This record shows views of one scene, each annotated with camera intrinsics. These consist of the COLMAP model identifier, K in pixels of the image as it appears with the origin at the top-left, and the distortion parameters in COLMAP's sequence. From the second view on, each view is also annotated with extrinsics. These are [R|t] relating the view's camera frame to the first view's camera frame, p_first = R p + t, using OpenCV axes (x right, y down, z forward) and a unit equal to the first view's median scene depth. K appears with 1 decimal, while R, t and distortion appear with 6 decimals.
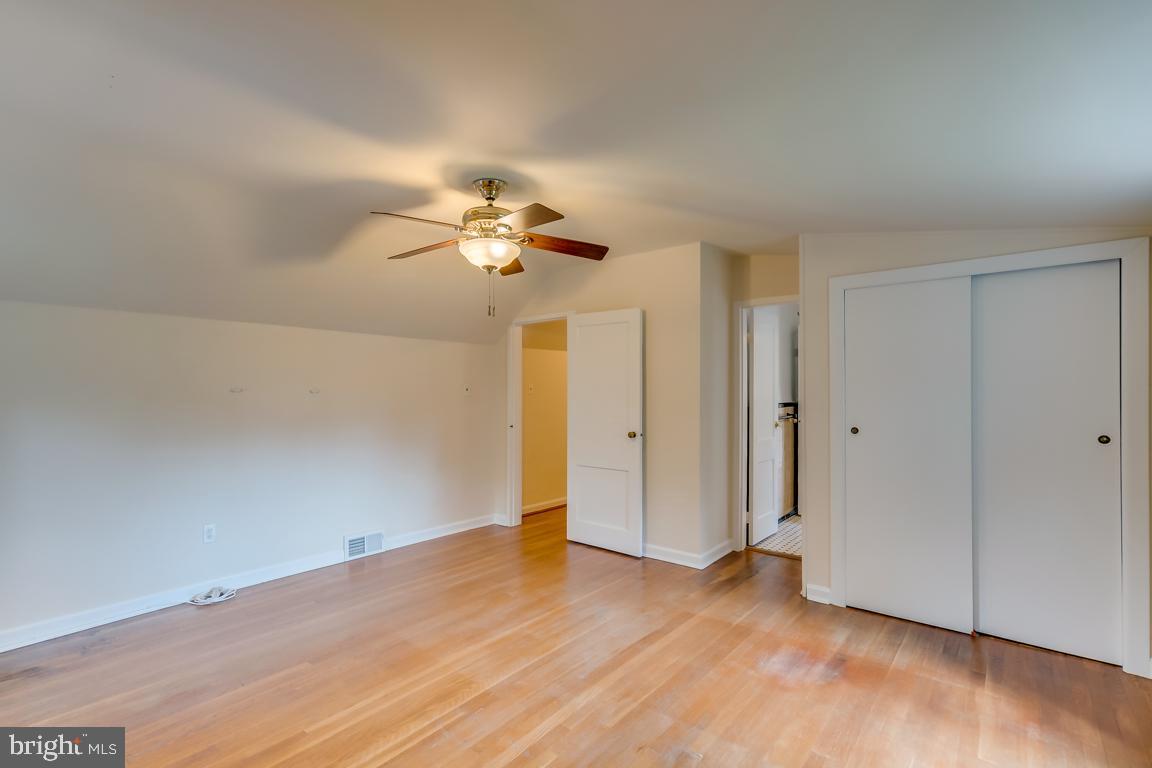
lens RADIAL K [[529.1, 0, 566.0], [0, 529.1, 382.9], [0, 0, 1]] dist [0.000918, 0.002335]
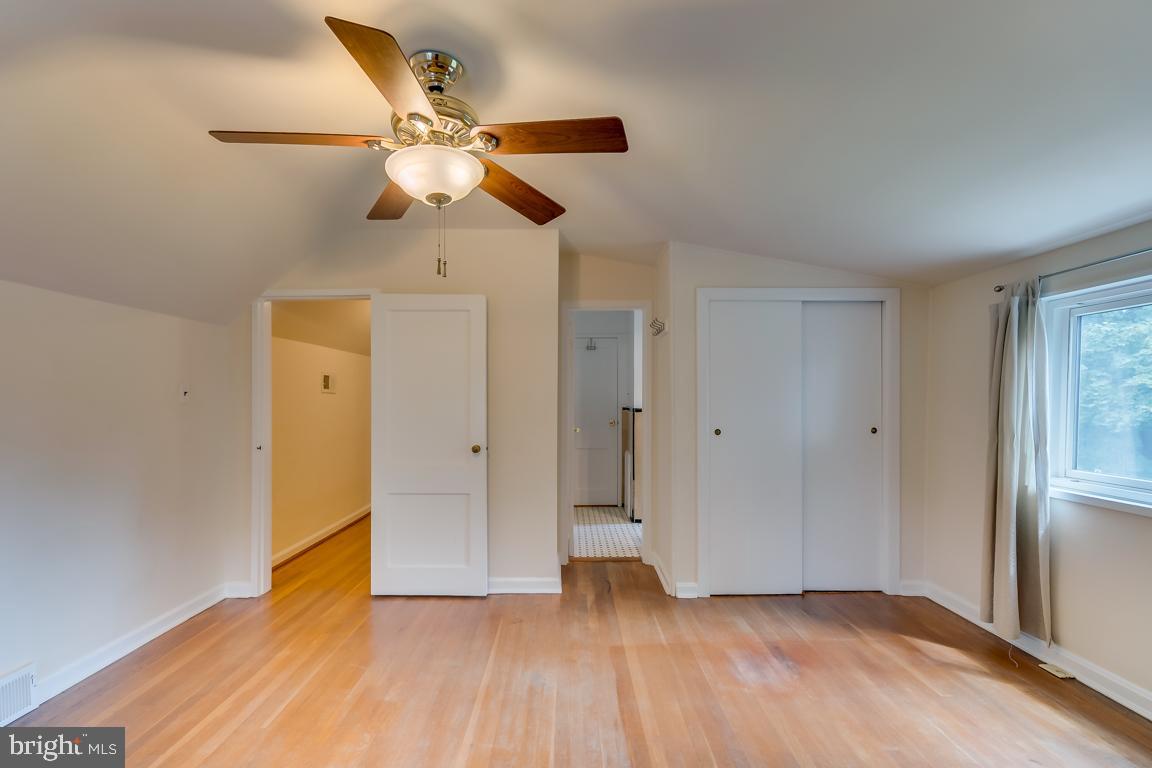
lens RADIAL K [[529.1, 0, 575.4], [0, 529.1, 395.1], [0, 0, 1]] dist [0.000918, 0.002335]
pose [[0.762130, 0.001986, 0.647421, -0.389172], [-0.008984, 0.999931, 0.007508, 0.009507], [-0.647361, -0.011538, 0.762096, 0.374969]]
